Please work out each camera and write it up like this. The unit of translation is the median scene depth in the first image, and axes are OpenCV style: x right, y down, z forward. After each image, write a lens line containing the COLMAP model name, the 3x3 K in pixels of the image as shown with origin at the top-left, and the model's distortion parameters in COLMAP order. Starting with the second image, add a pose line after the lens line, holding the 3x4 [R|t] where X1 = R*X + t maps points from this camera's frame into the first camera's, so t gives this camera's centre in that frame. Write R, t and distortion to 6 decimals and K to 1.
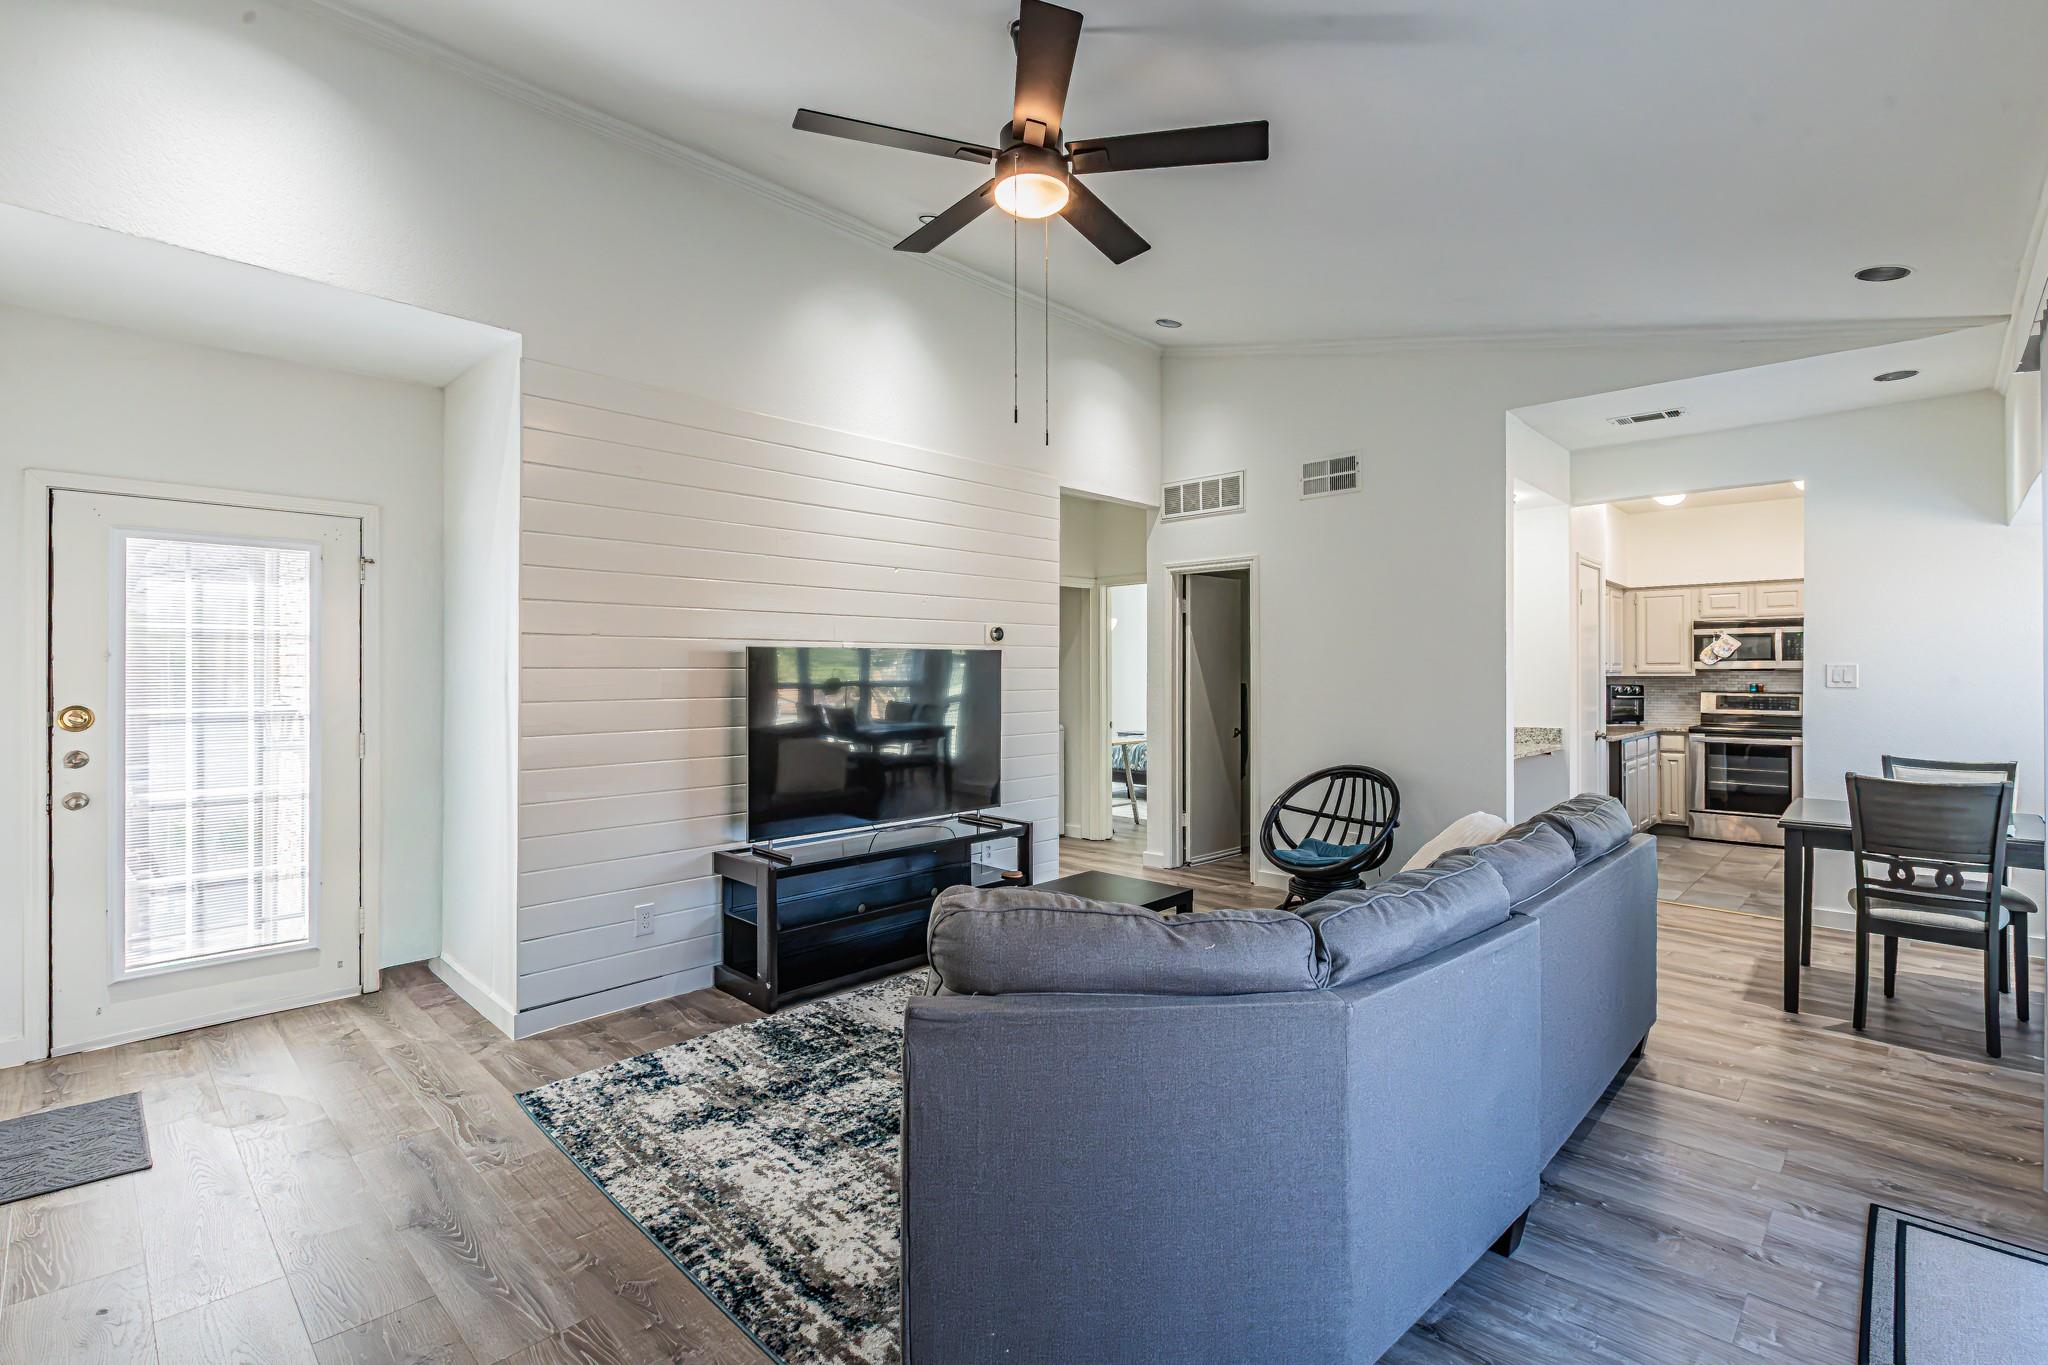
lens RADIAL K [[917.8, 0, 1054.2], [0, 917.8, 670.5], [0, 0, 1]] dist [-0.001705, -0.000807]
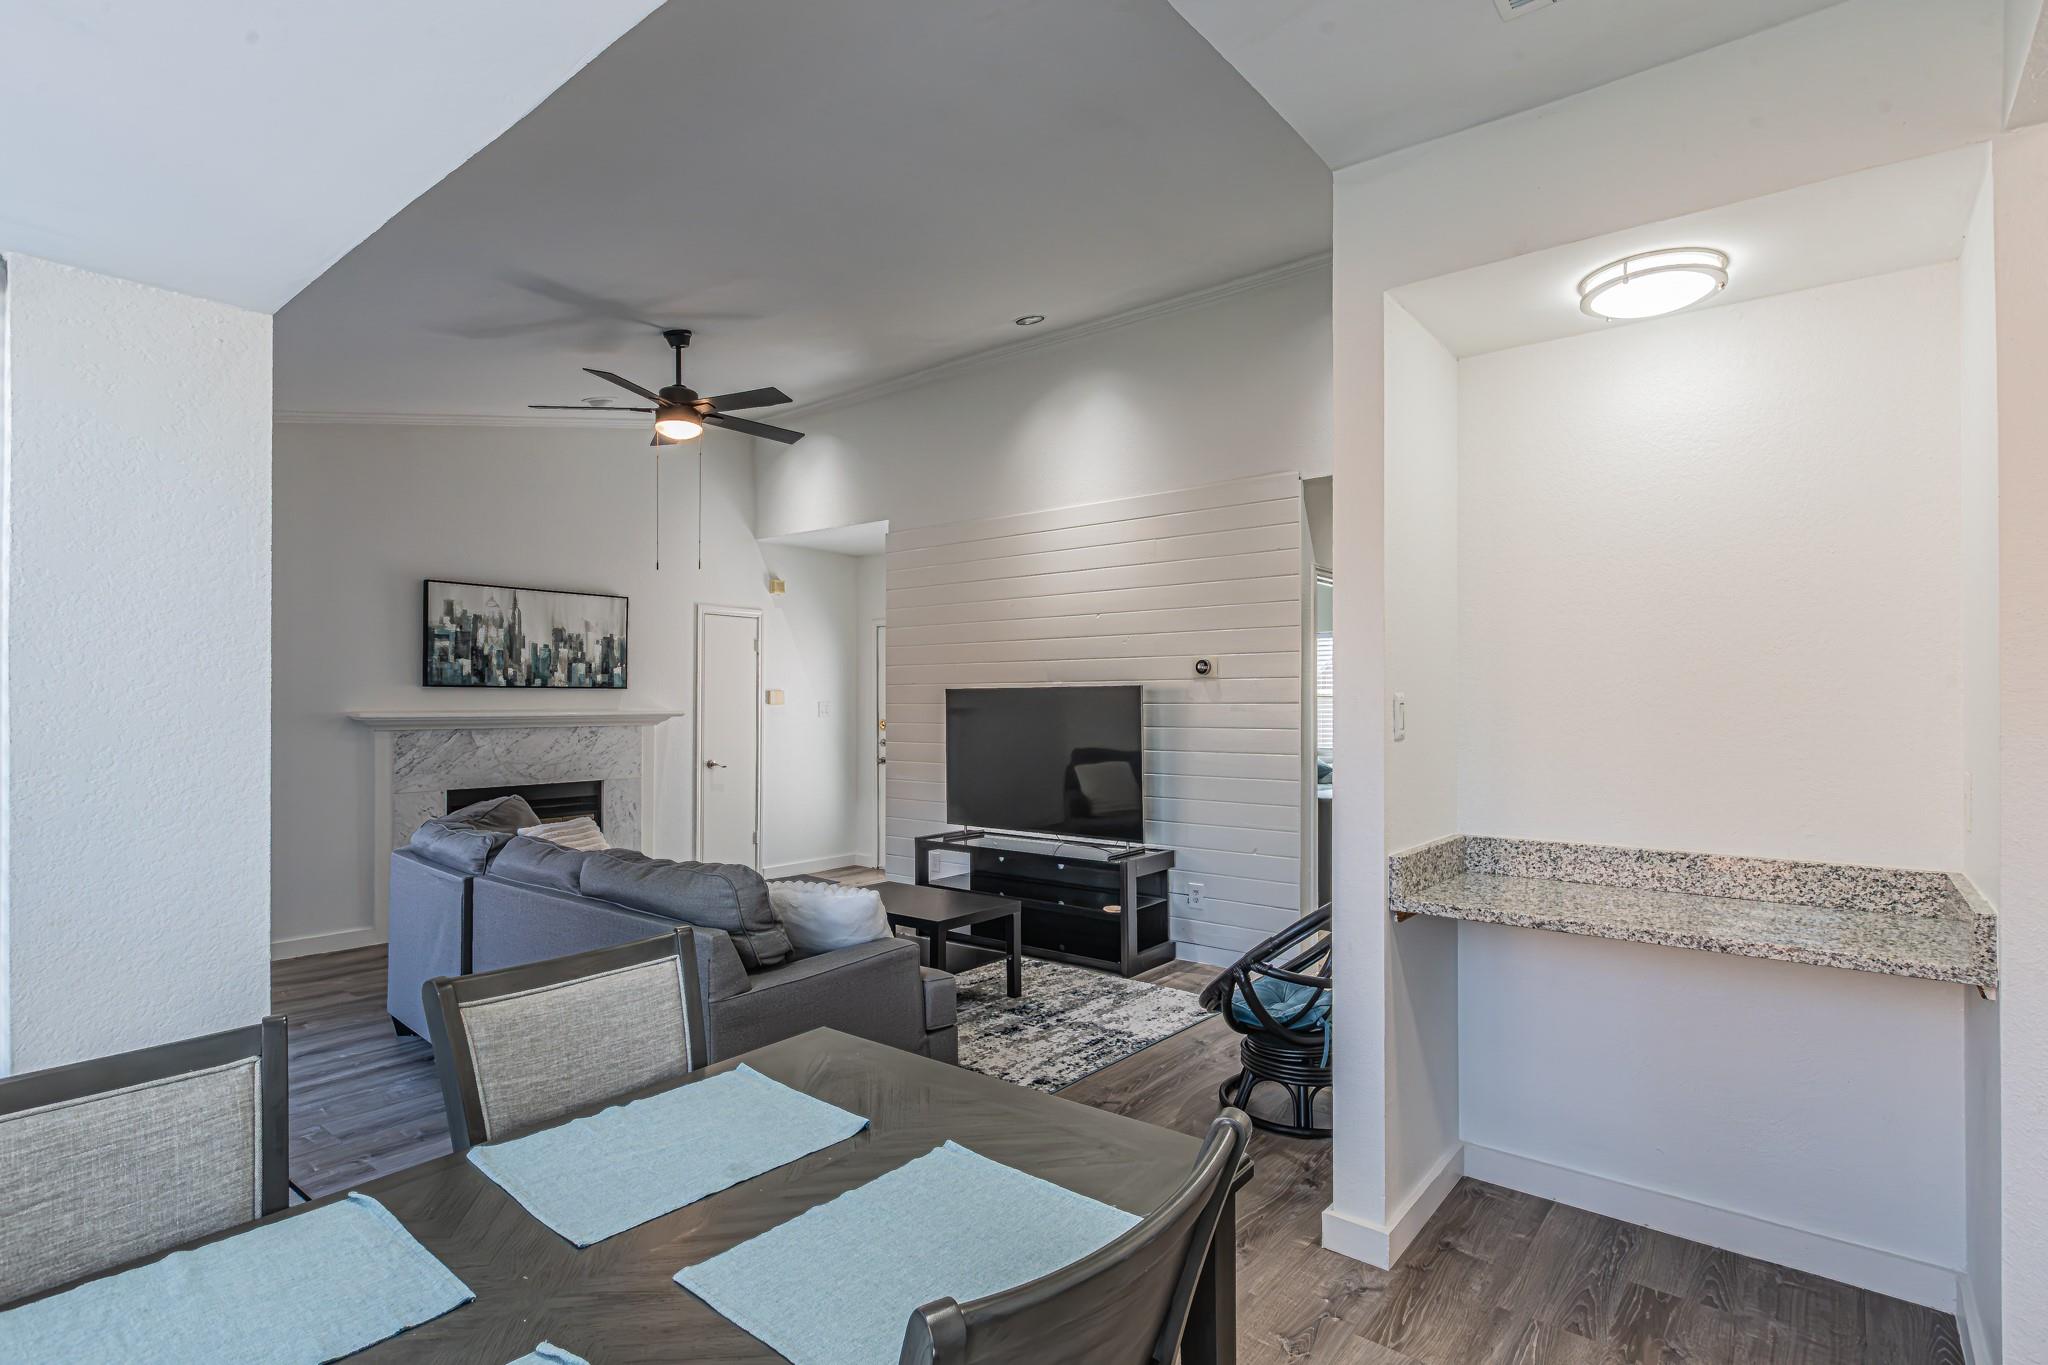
lens RADIAL K [[995.0, 0, 1090.8], [0, 995.0, 693.3], [0, 0, 1]] dist [0.000723, 0.000230]
pose [[0.109999, -0.007315, -0.993905, 1.539338], [0.004546, 0.999966, -0.006857, -0.011754], [0.993921, -0.003764, 0.110028, 1.254211]]
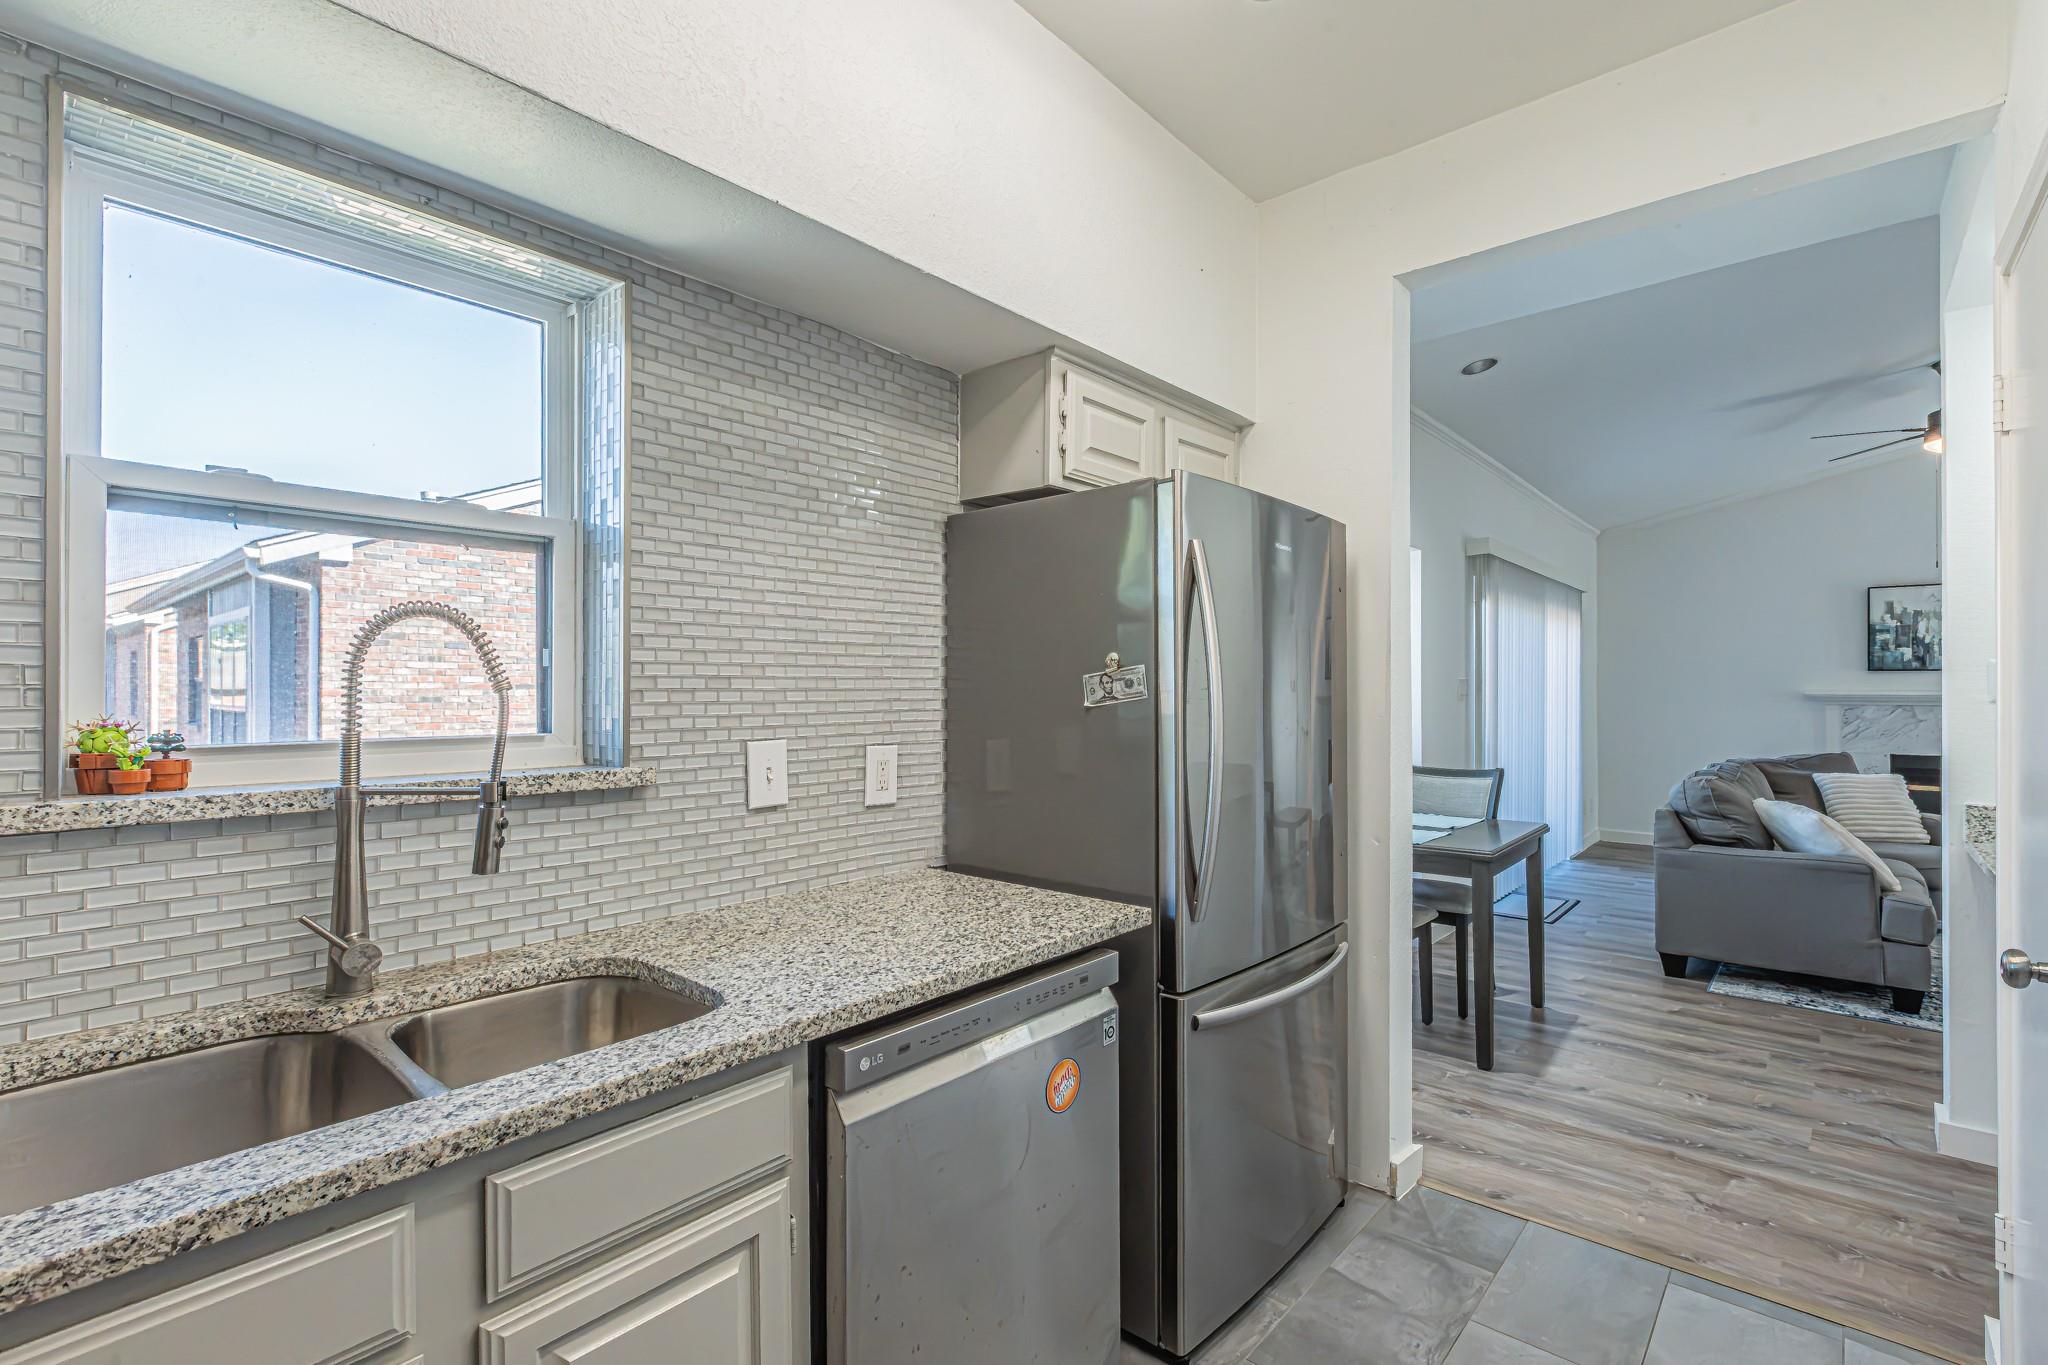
lens RADIAL K [[975.7, 0, 1048.1], [0, 975.7, 688.5], [0, 0, 1]] dist [0.017147, -0.000704]
pose [[-0.997598, -0.000990, -0.069265, 1.667362], [-0.000542, 0.999979, -0.006486, 0.014868], [0.069270, -0.006432, -0.997577, 2.410899]]
